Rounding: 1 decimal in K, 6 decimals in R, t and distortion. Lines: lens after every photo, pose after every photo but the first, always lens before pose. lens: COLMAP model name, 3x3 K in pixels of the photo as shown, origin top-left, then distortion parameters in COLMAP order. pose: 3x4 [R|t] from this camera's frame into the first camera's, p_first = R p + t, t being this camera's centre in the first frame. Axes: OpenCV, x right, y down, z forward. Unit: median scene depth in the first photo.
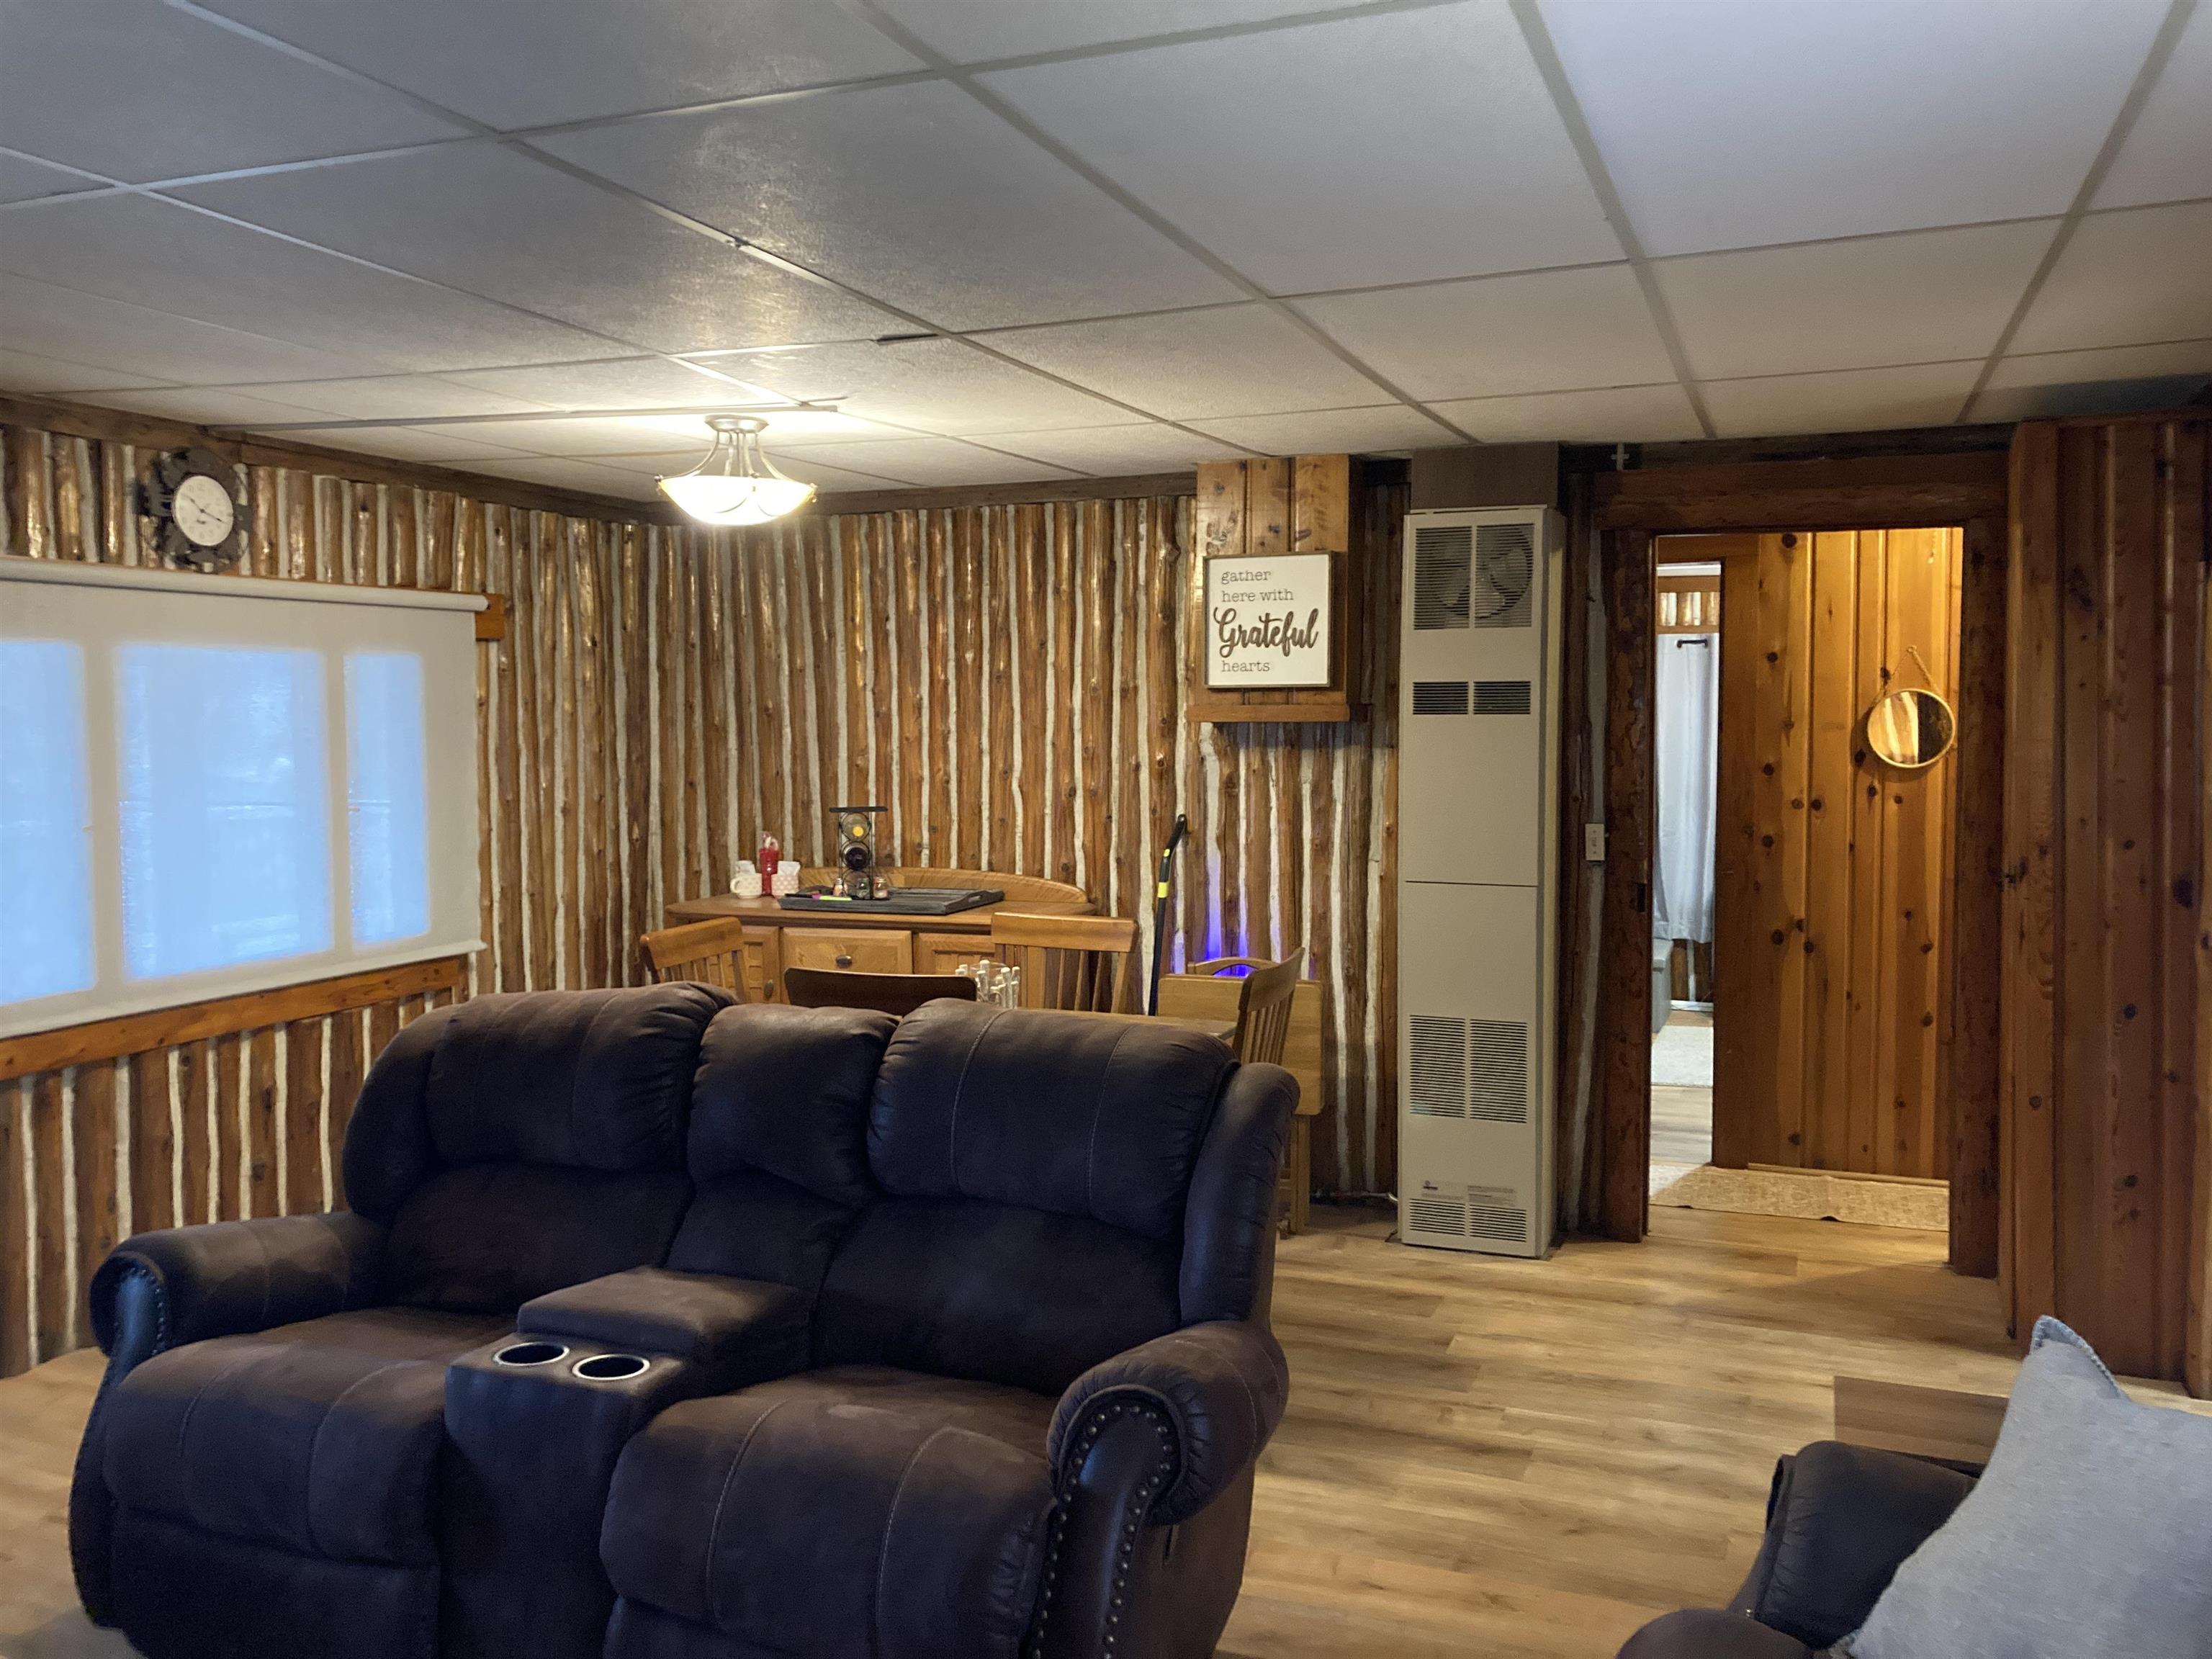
lens RADIAL K [[1811.7, 0, 1097.1], [0, 1811.7, 822.6], [0, 0, 1]] dist [0.039915, -0.039324]
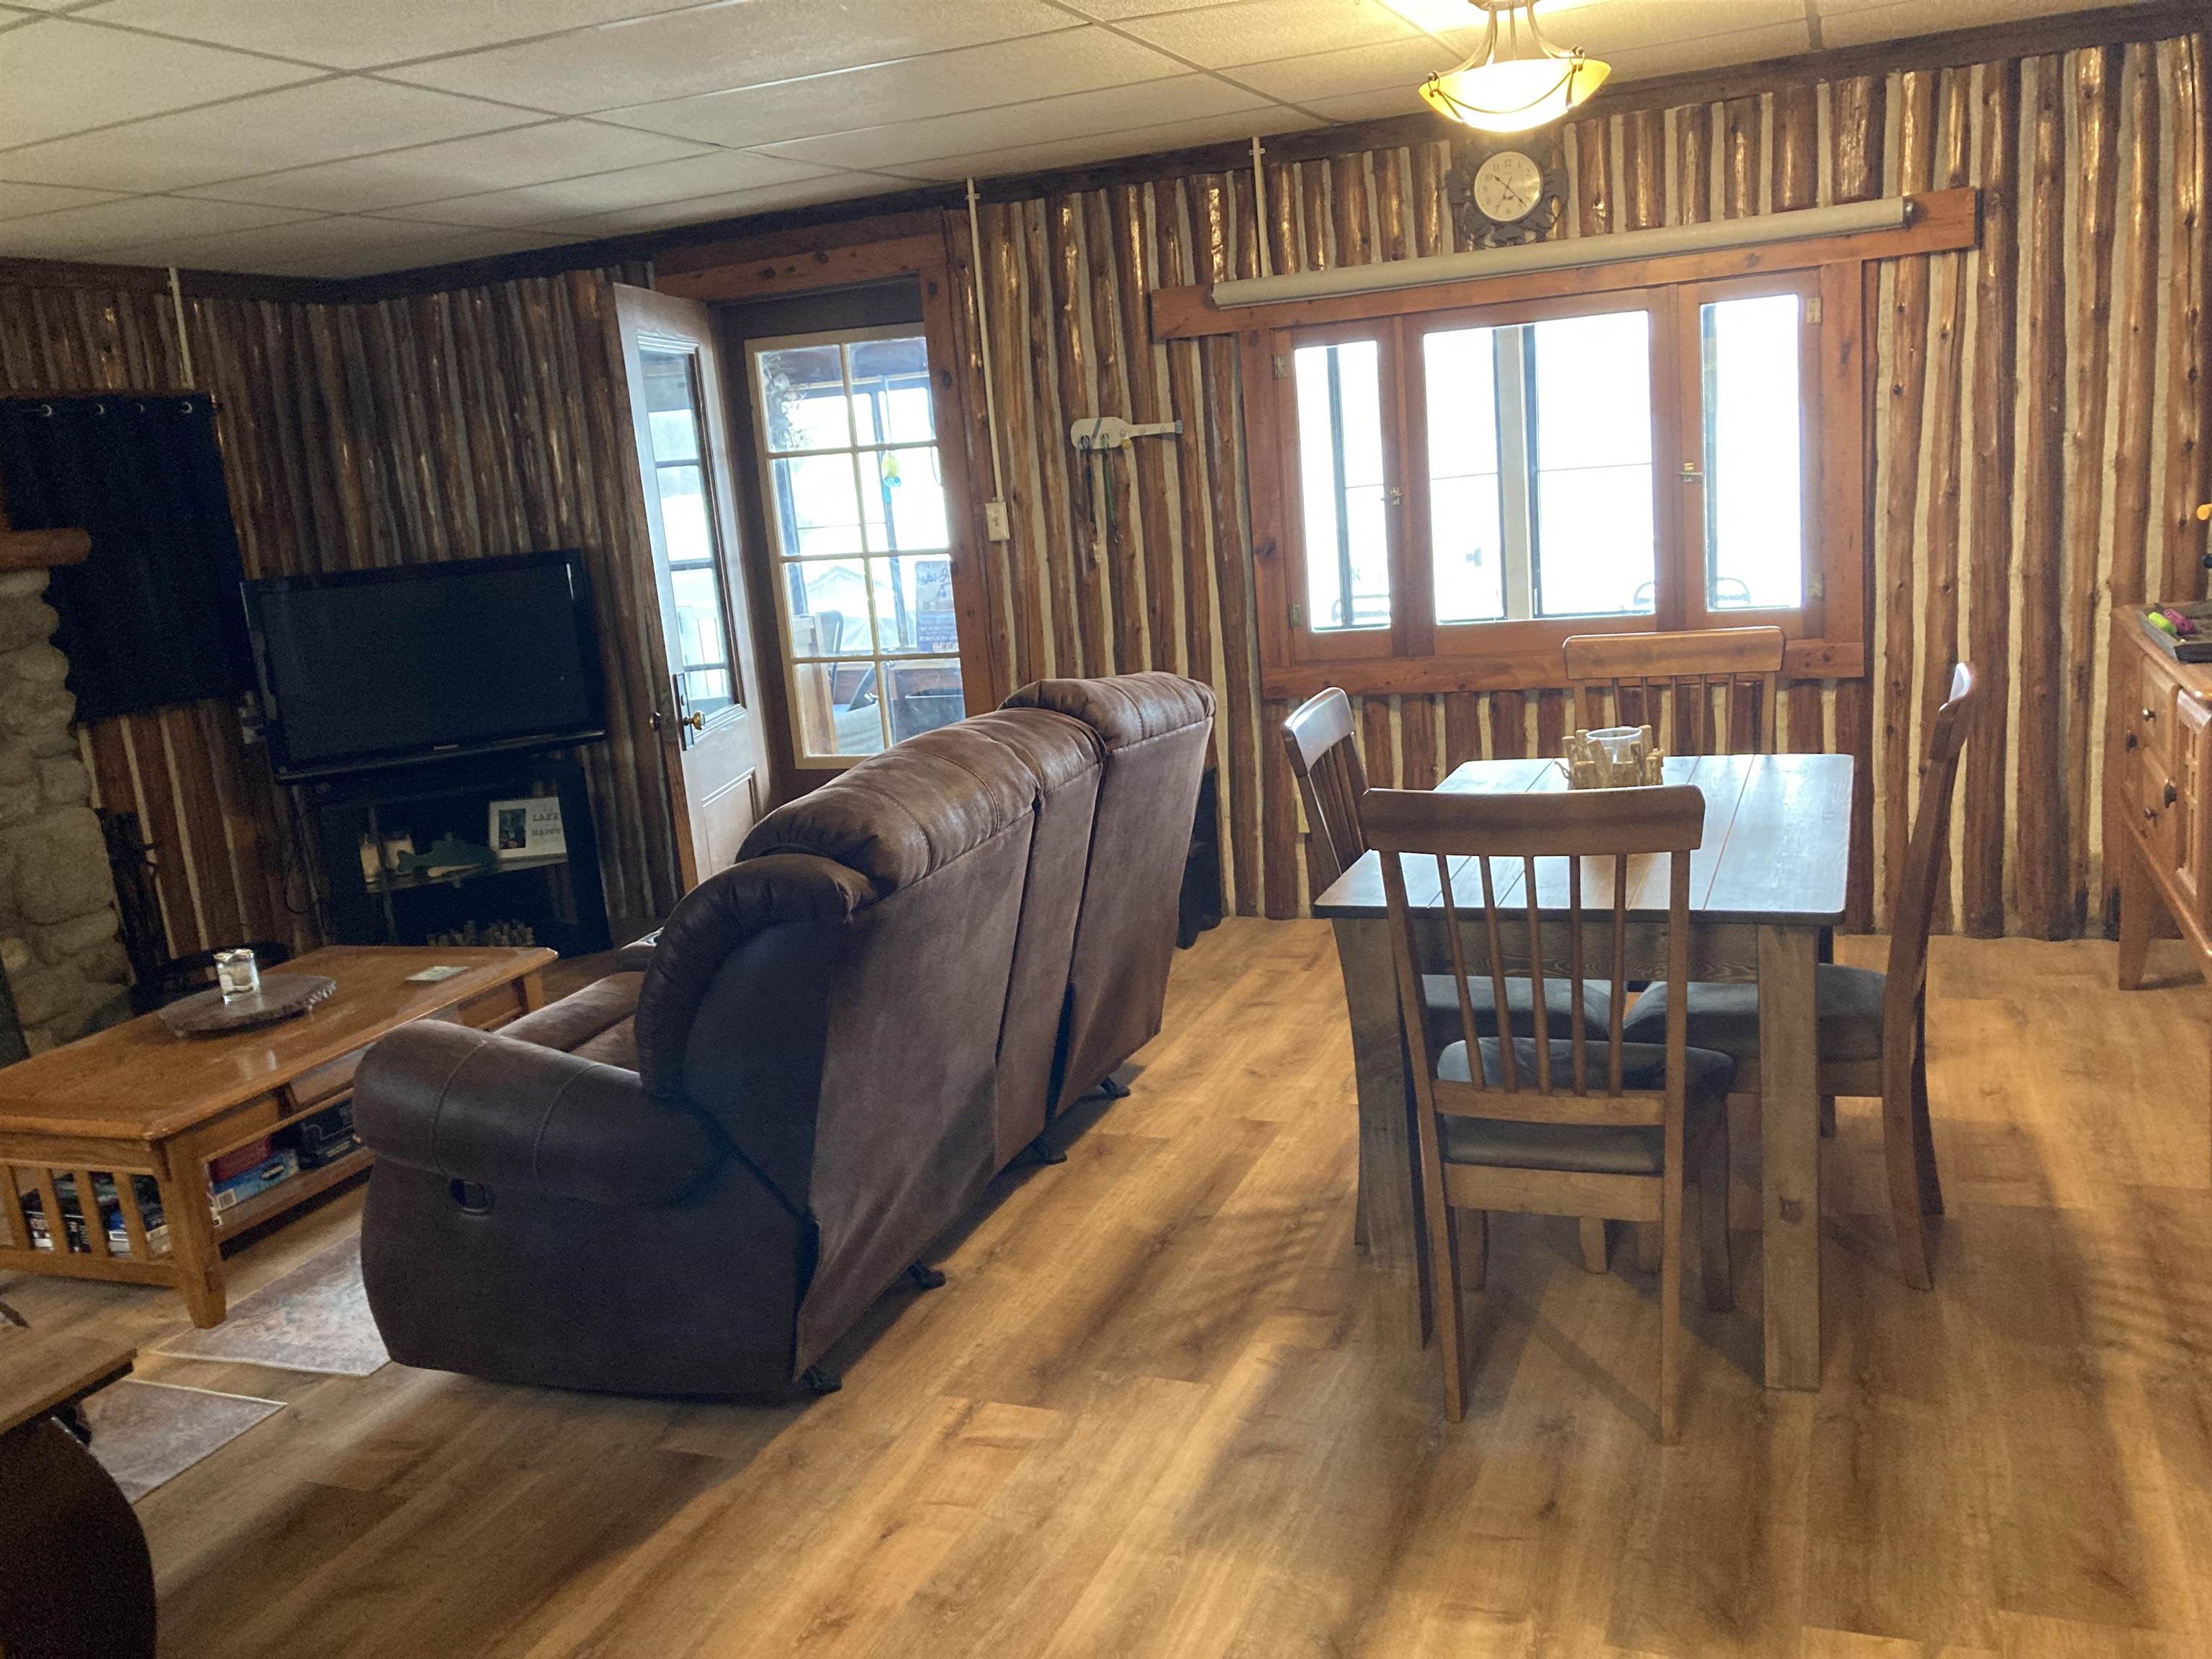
lens RADIAL K [[1811.7, 0, 1140.5], [0, 1811.7, 841.2], [0, 0, 1]] dist [0.039915, -0.039324]
pose [[0.008850, 0.211251, -0.977392, 0.604221], [0.018230, 0.977234, 0.211382, -0.028581], [0.999795, -0.019689, 0.004797, 0.775925]]
